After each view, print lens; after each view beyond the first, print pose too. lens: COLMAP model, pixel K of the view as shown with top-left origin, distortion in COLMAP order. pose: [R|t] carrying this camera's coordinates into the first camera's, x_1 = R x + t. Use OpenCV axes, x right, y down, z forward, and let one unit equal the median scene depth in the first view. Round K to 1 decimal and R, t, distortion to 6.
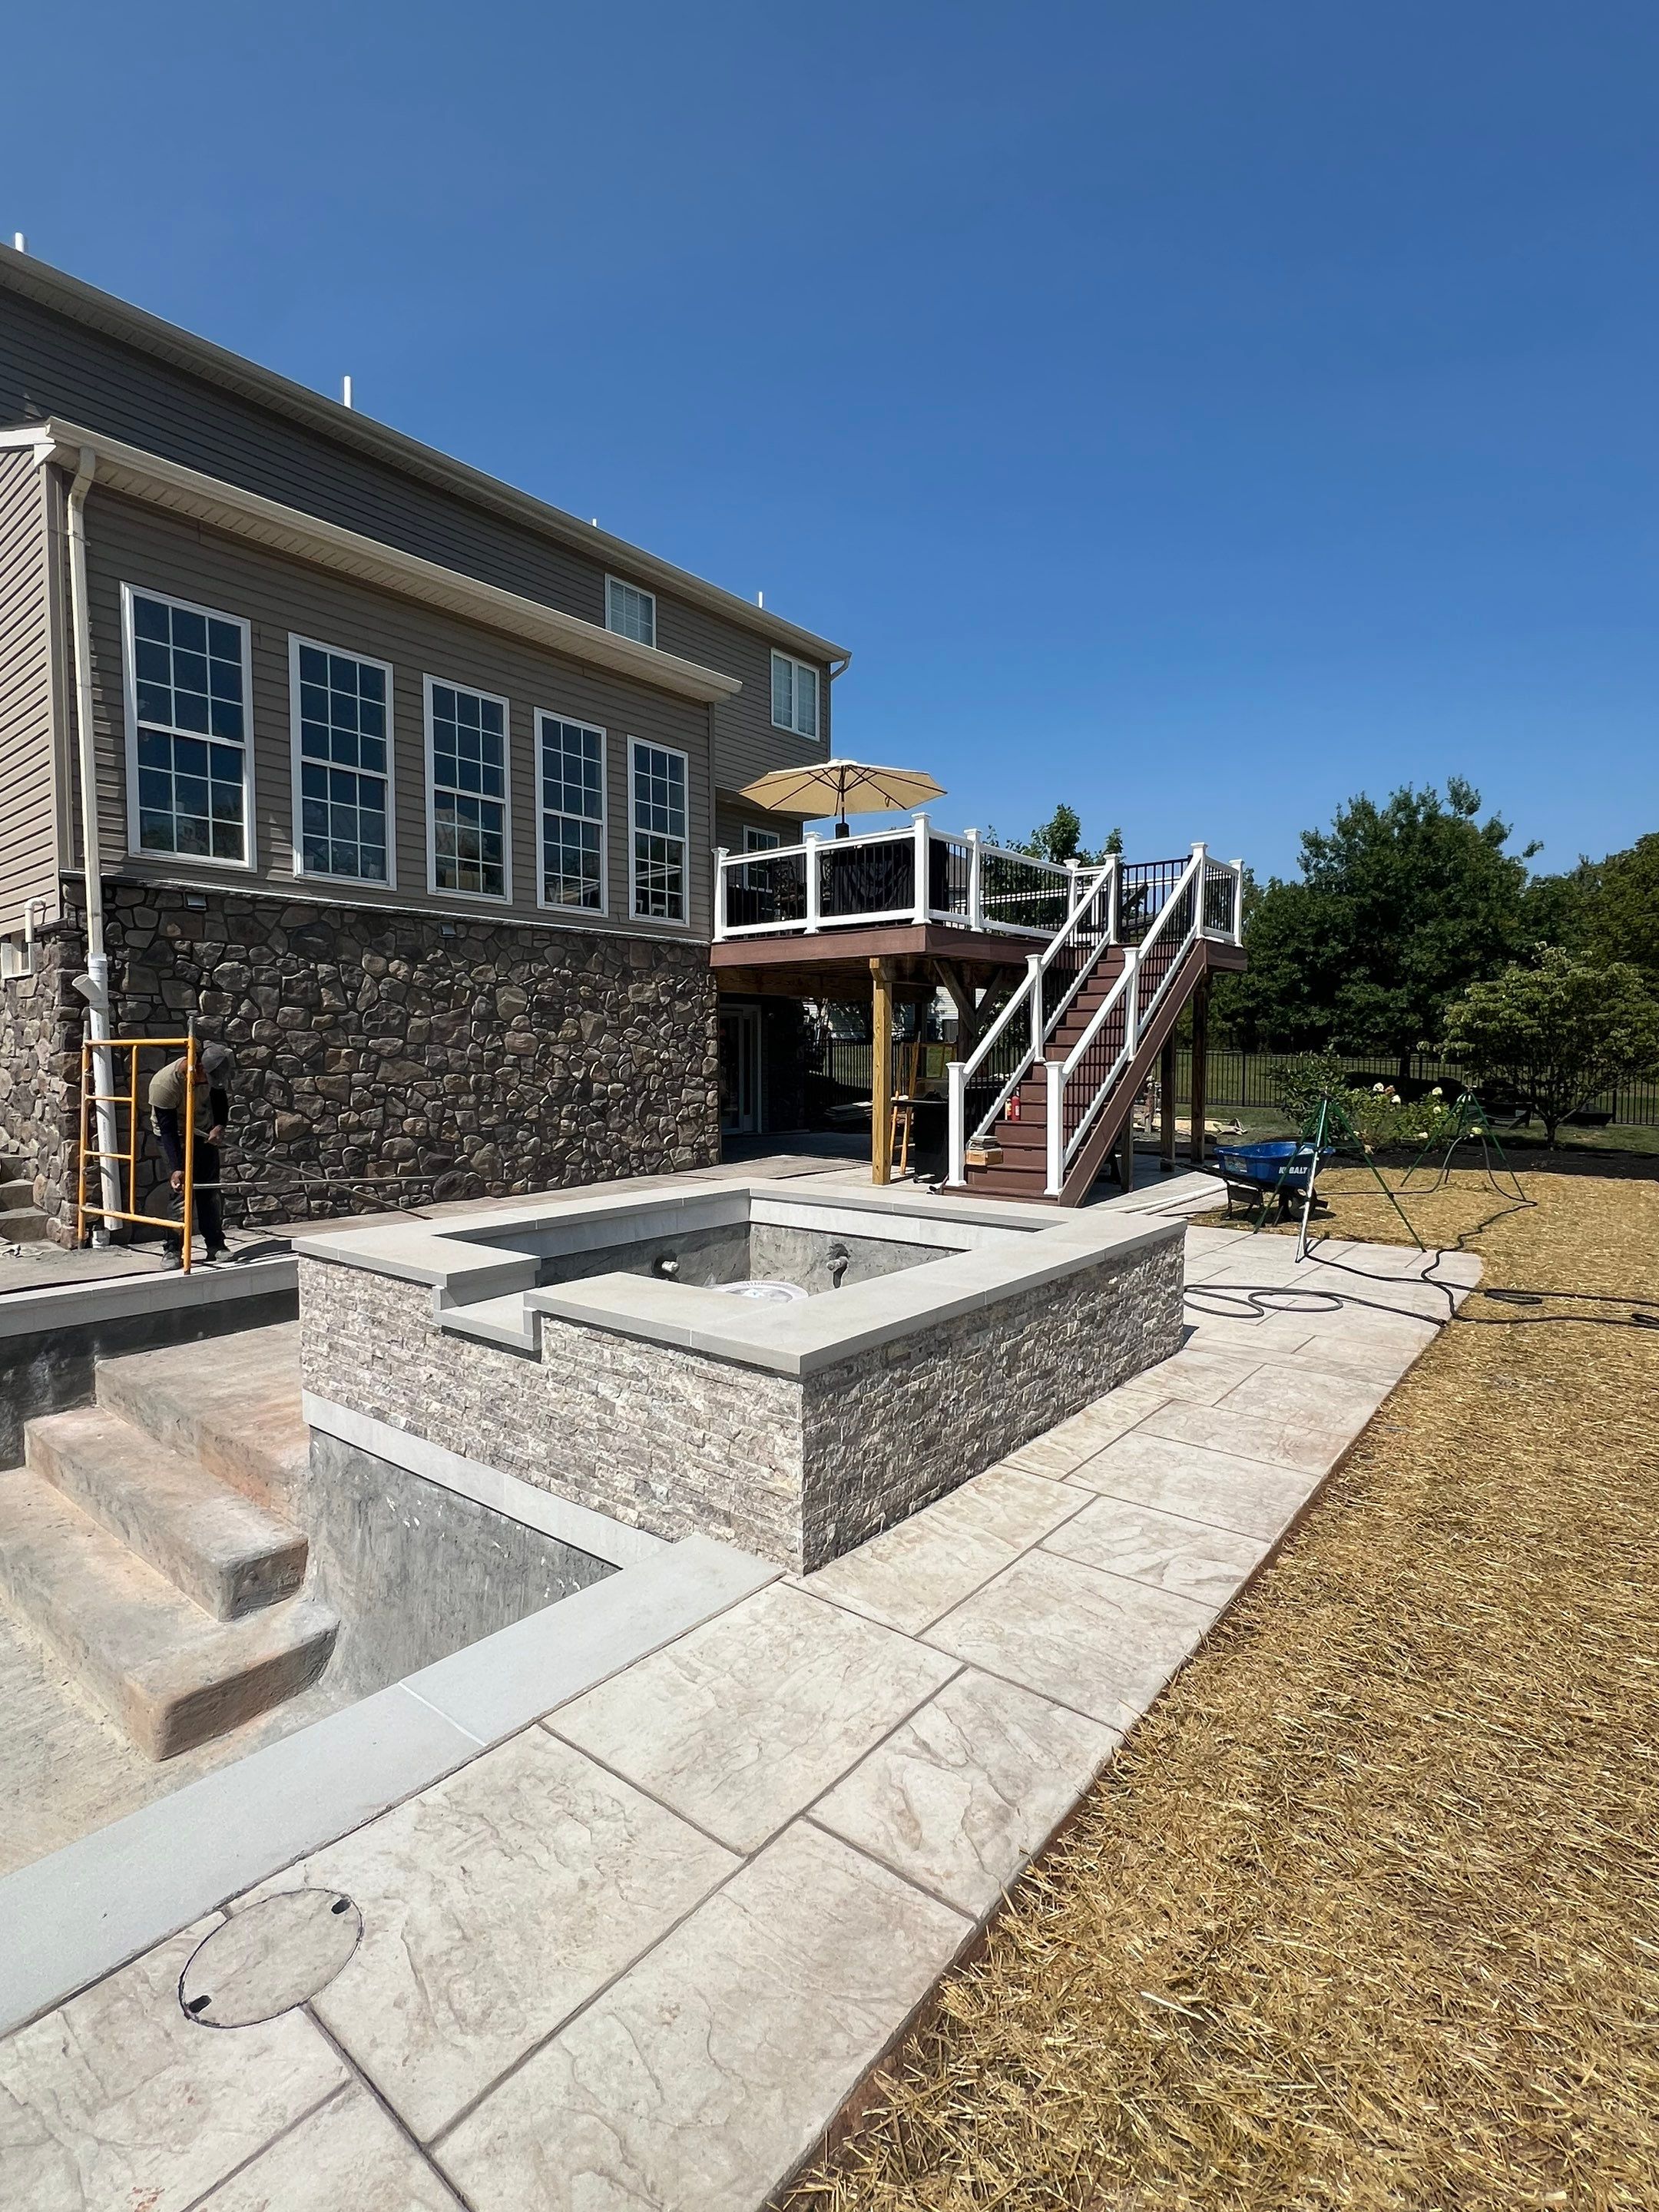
lens RADIAL K [[1047.1, 0, 836.3], [0, 1047.1, 1099.2], [0, 0, 1]] dist [-0.000875, -0.000024]
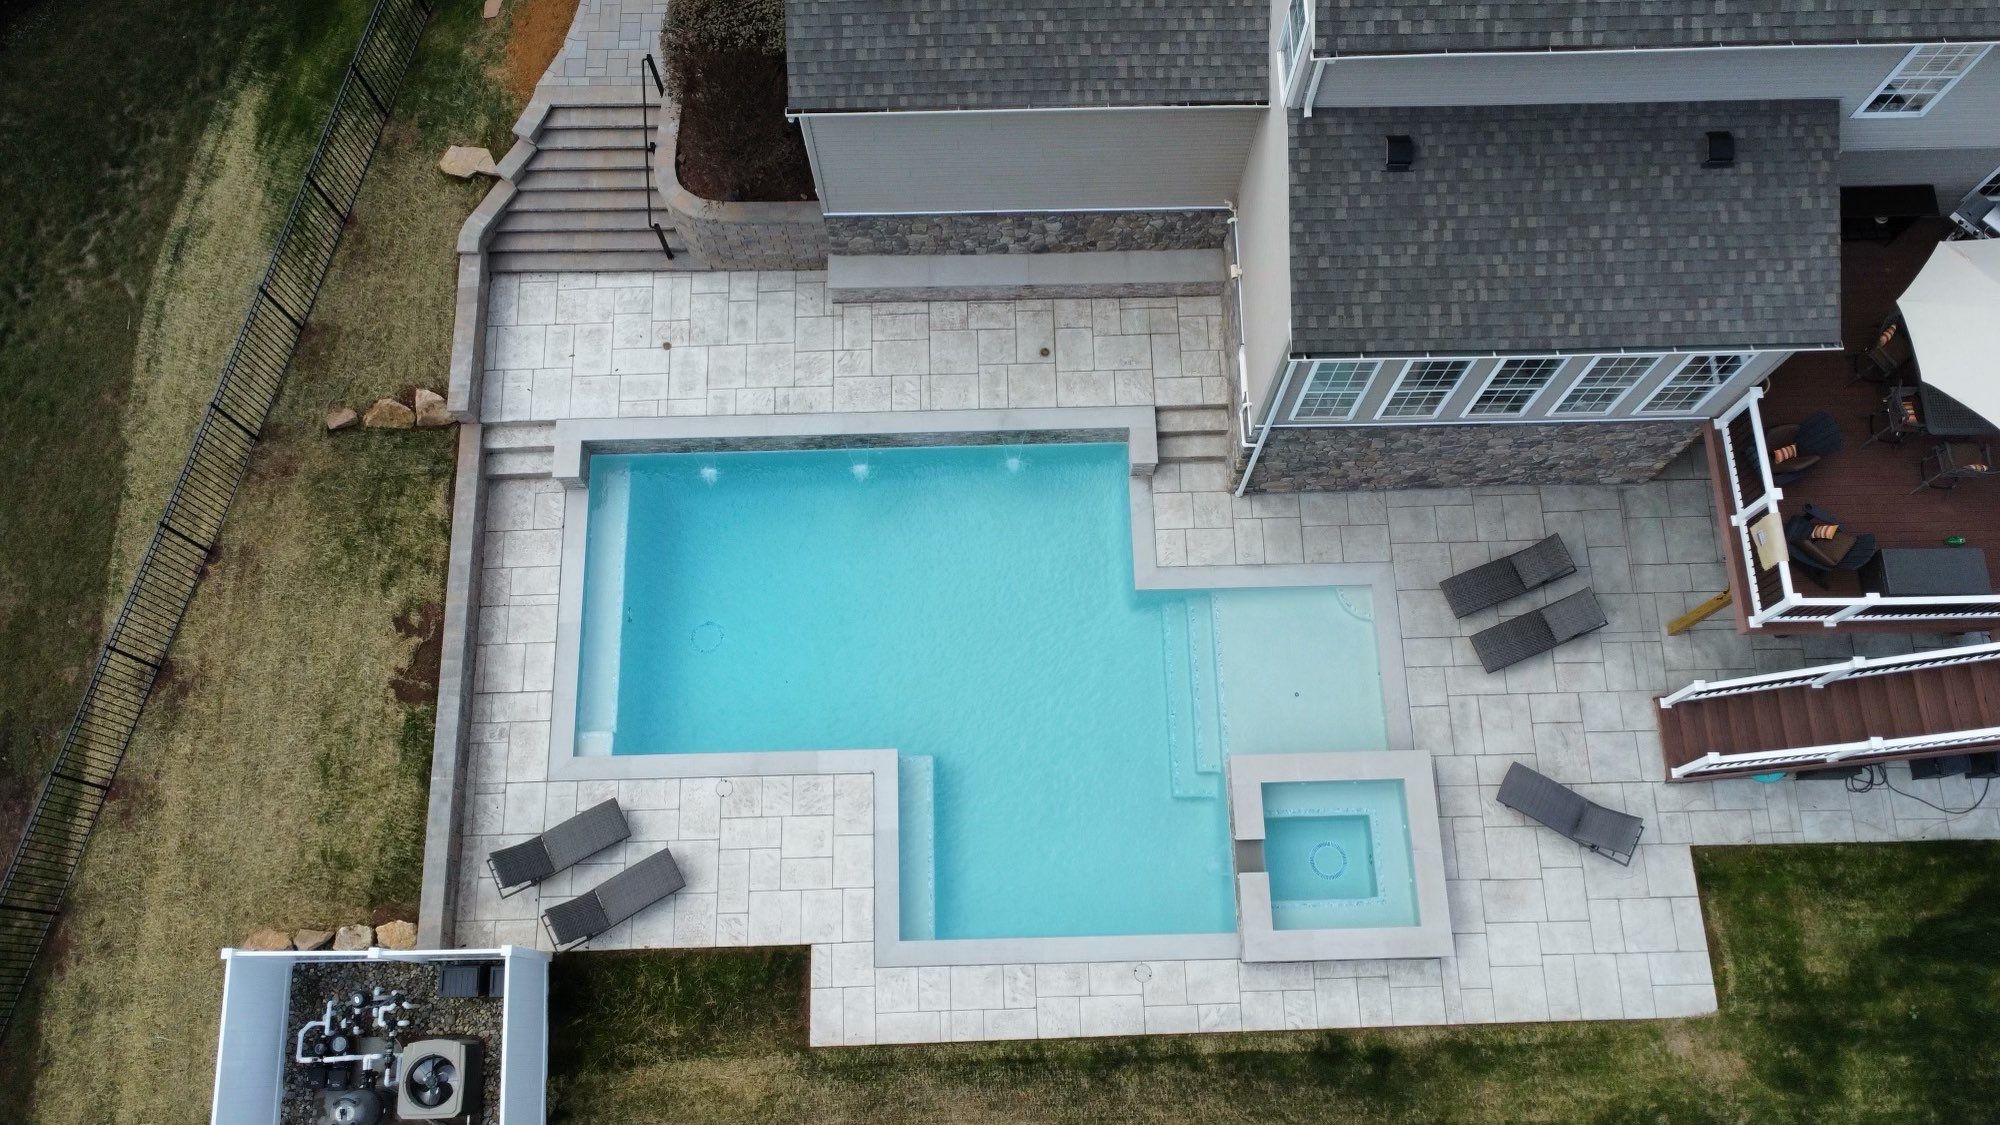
lens RADIAL K [[1491.6, 0, 1006.0], [0, 1491.6, 550.1], [0, 0, 1]] dist [0.011707, 0.000734]
pose [[0.641607, 0.729760, -0.236200, -0.142420], [-0.035723, 0.336035, 0.941172, -1.905966], [0.766201, -0.595424, 0.241672, -0.123201]]
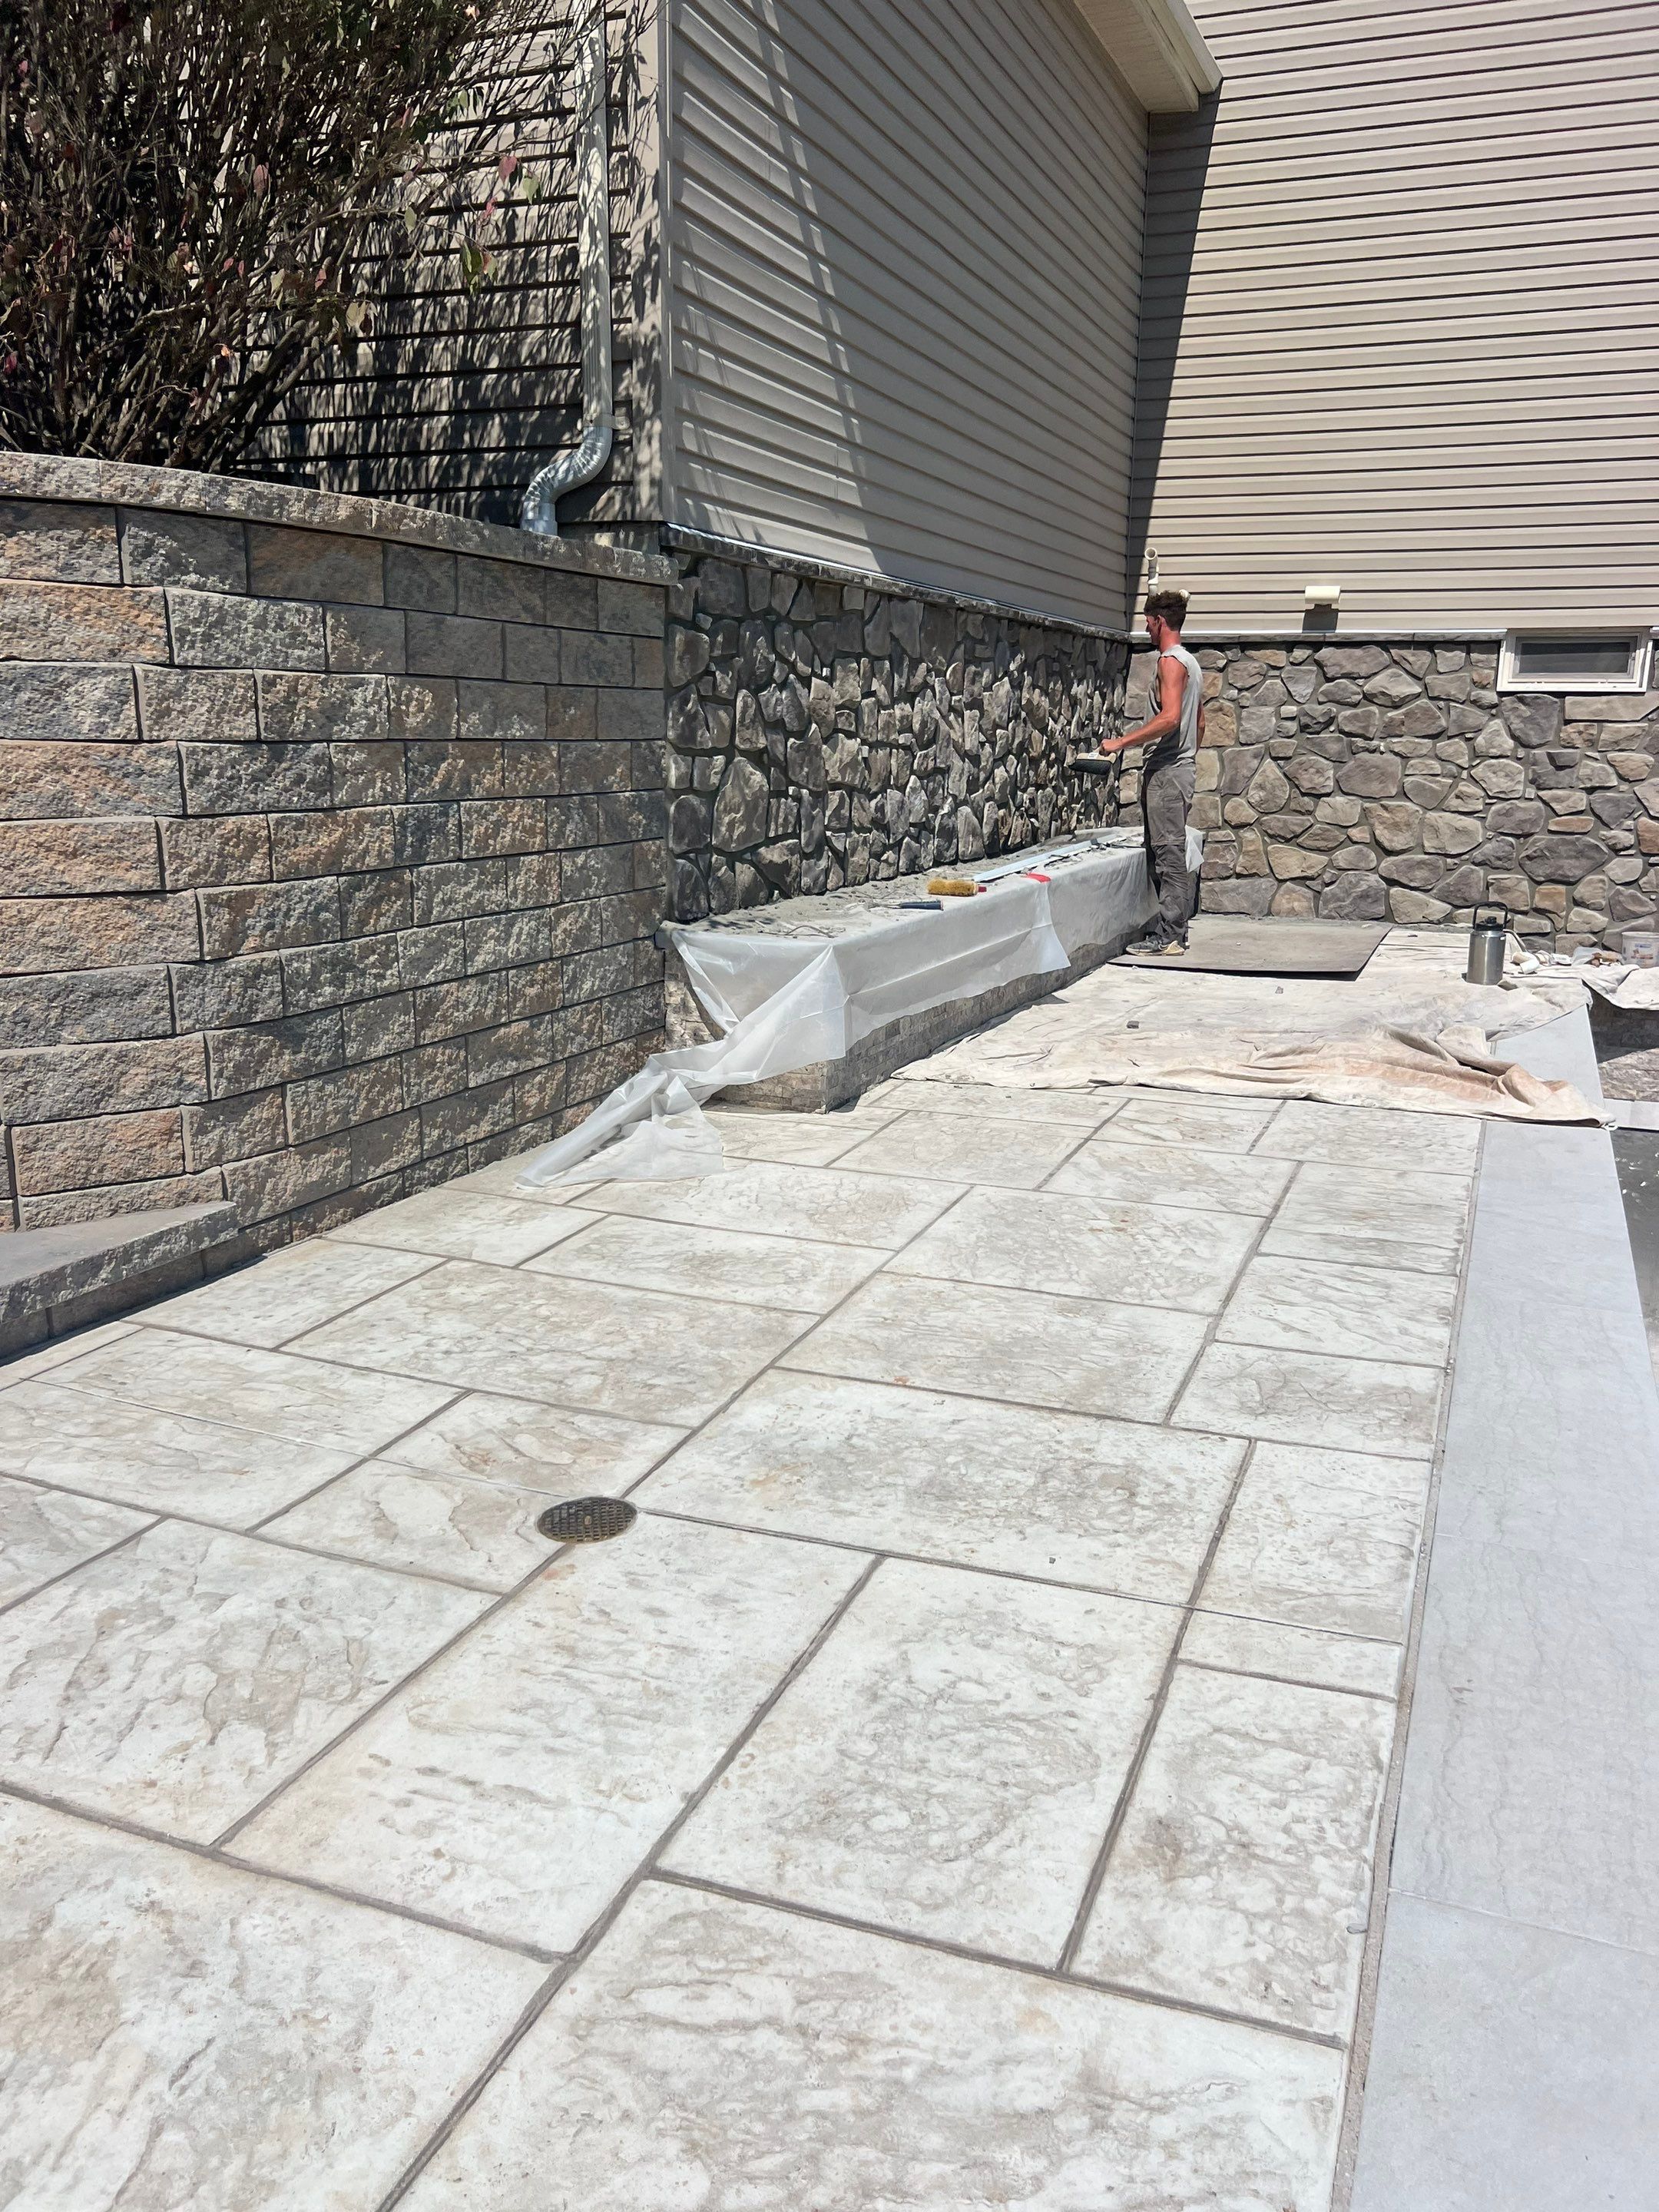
lens RADIAL K [[1670.7, 0, 837.8], [0, 1670.7, 1091.6], [0, 0, 1]] dist [0.056006, -0.029488]
pose [[0.959119, -0.051347, 0.278305, -1.227647], [0.004624, 0.986115, 0.166002, -0.026937], [-0.282964, -0.157929, 0.946039, -0.026856]]
